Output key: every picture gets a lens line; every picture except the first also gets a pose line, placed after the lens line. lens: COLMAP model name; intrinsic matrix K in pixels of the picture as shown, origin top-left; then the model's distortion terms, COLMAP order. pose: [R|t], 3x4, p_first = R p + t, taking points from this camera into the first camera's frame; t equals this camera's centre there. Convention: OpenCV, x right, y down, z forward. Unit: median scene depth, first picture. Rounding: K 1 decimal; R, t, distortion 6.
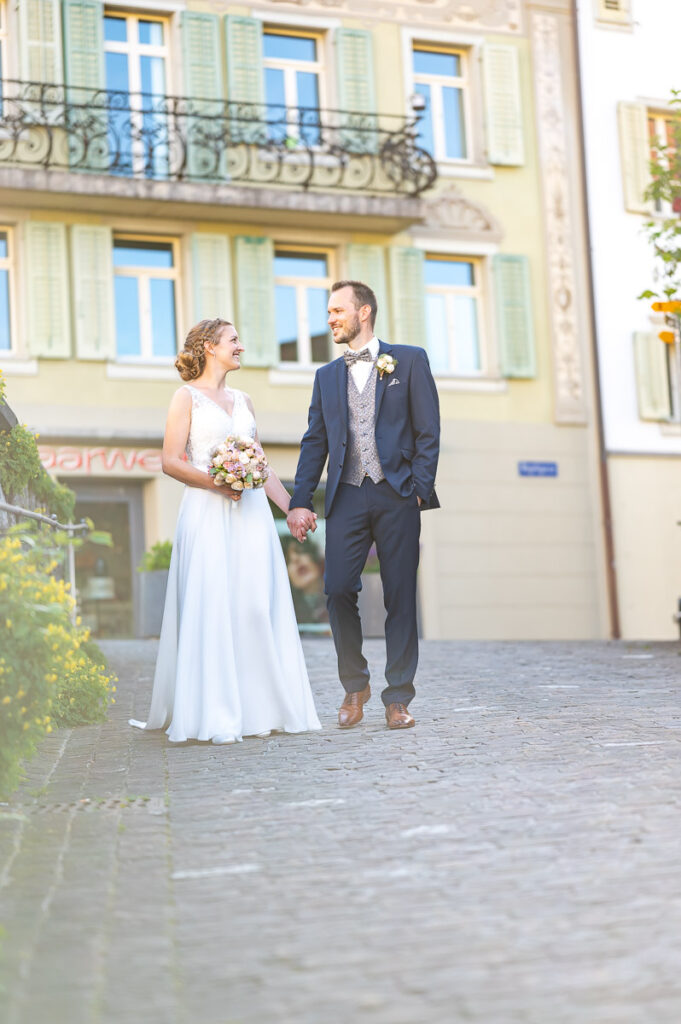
lens RADIAL K [[2428.7, 0, 373.2], [0, 2428.7, 512.4], [0, 0, 1]] dist [0.005472, -0.173121]
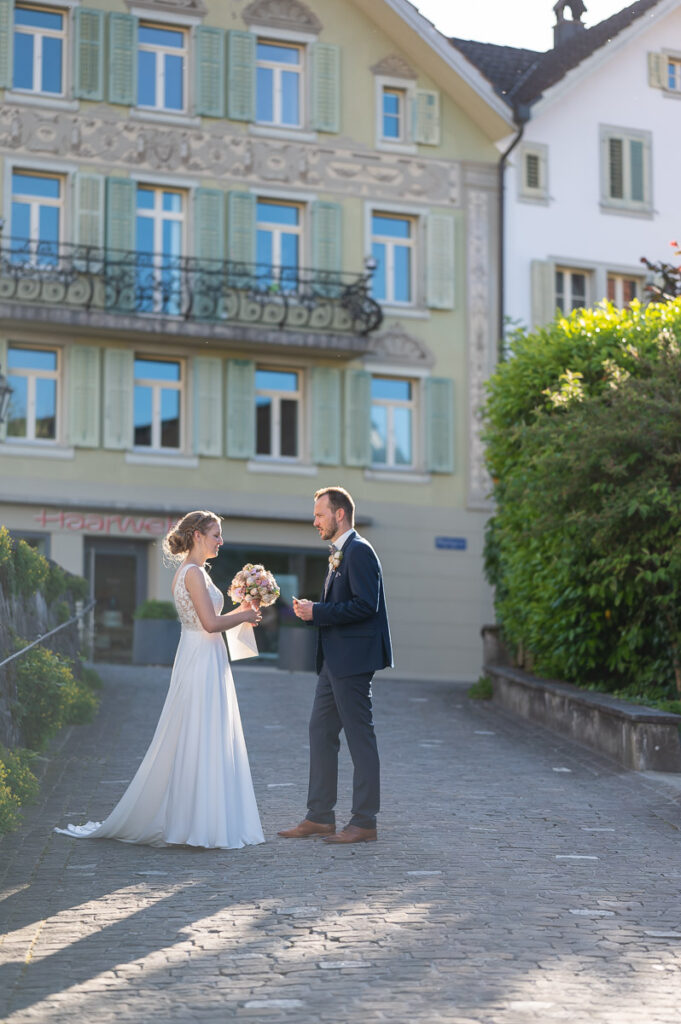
lens RADIAL K [[2497.8, 0, 340.5], [0, 2497.8, 512.0], [0, 0, 1]] dist [-0.018998, -0.115375]
pose [[0.998165, 0.051621, -0.031666, 0.054969], [-0.051598, 0.998667, 0.001559, -0.036913], [0.031705, 0.000078, 0.999497, -0.381244]]
